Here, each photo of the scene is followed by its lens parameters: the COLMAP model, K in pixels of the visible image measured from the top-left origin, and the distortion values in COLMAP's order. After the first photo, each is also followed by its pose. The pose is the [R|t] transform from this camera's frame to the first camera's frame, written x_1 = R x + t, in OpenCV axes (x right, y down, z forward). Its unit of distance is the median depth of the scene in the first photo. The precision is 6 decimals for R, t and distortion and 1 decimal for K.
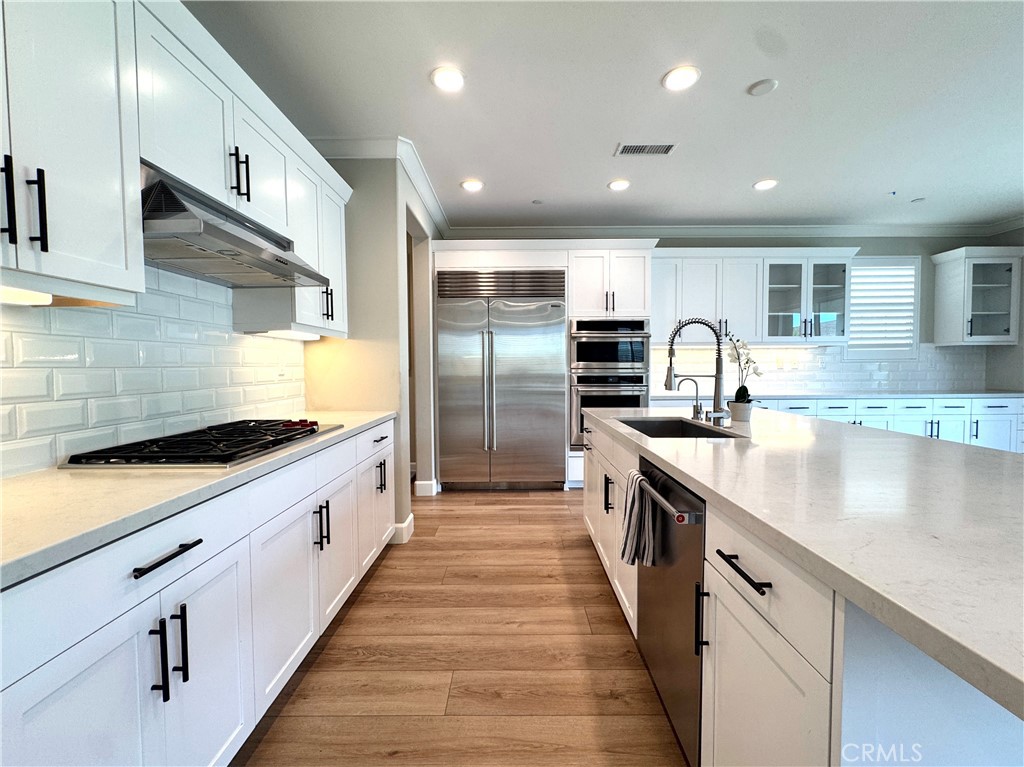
lens RADIAL K [[435.0, 0, 512.0], [0, 435.0, 383.5], [0, 0, 1]] dist [-0.003587, -0.000124]
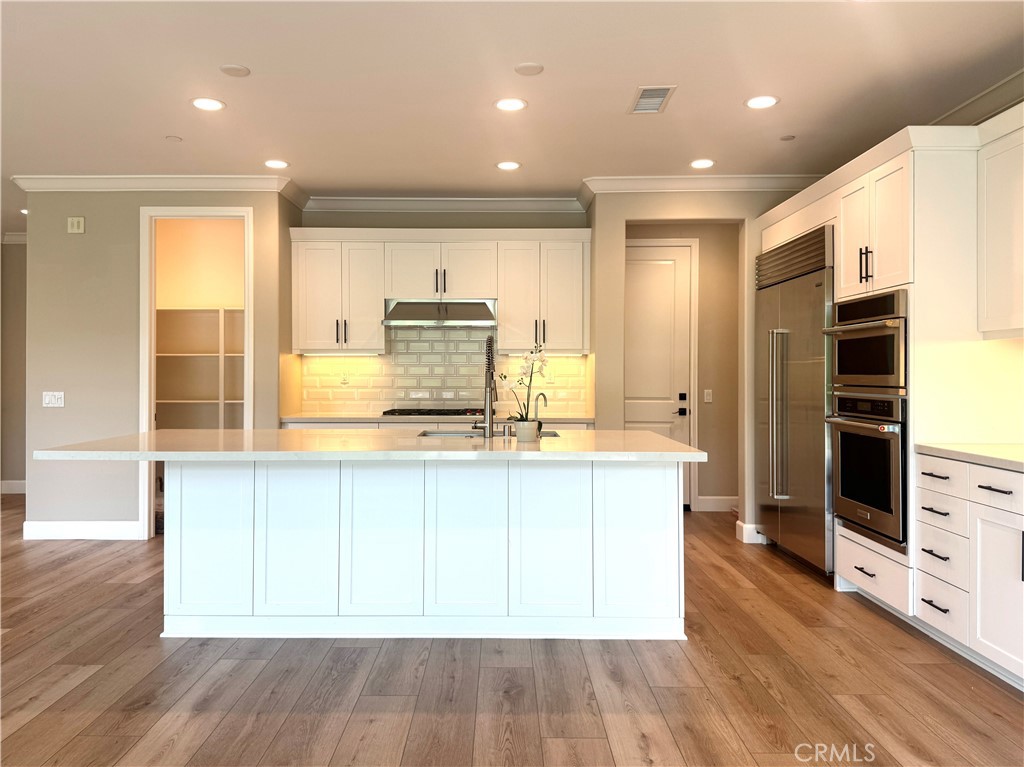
lens RADIAL K [[773.3, 0, 494.6], [0, 773.3, 381.9], [0, 0, 1]] dist [0.003342, -0.002386]
pose [[-0.005972, 0.017766, -0.999824, 1.682109], [-0.044205, 0.998860, 0.018013, -0.052563], [0.999005, 0.044305, -0.005180, 0.751483]]
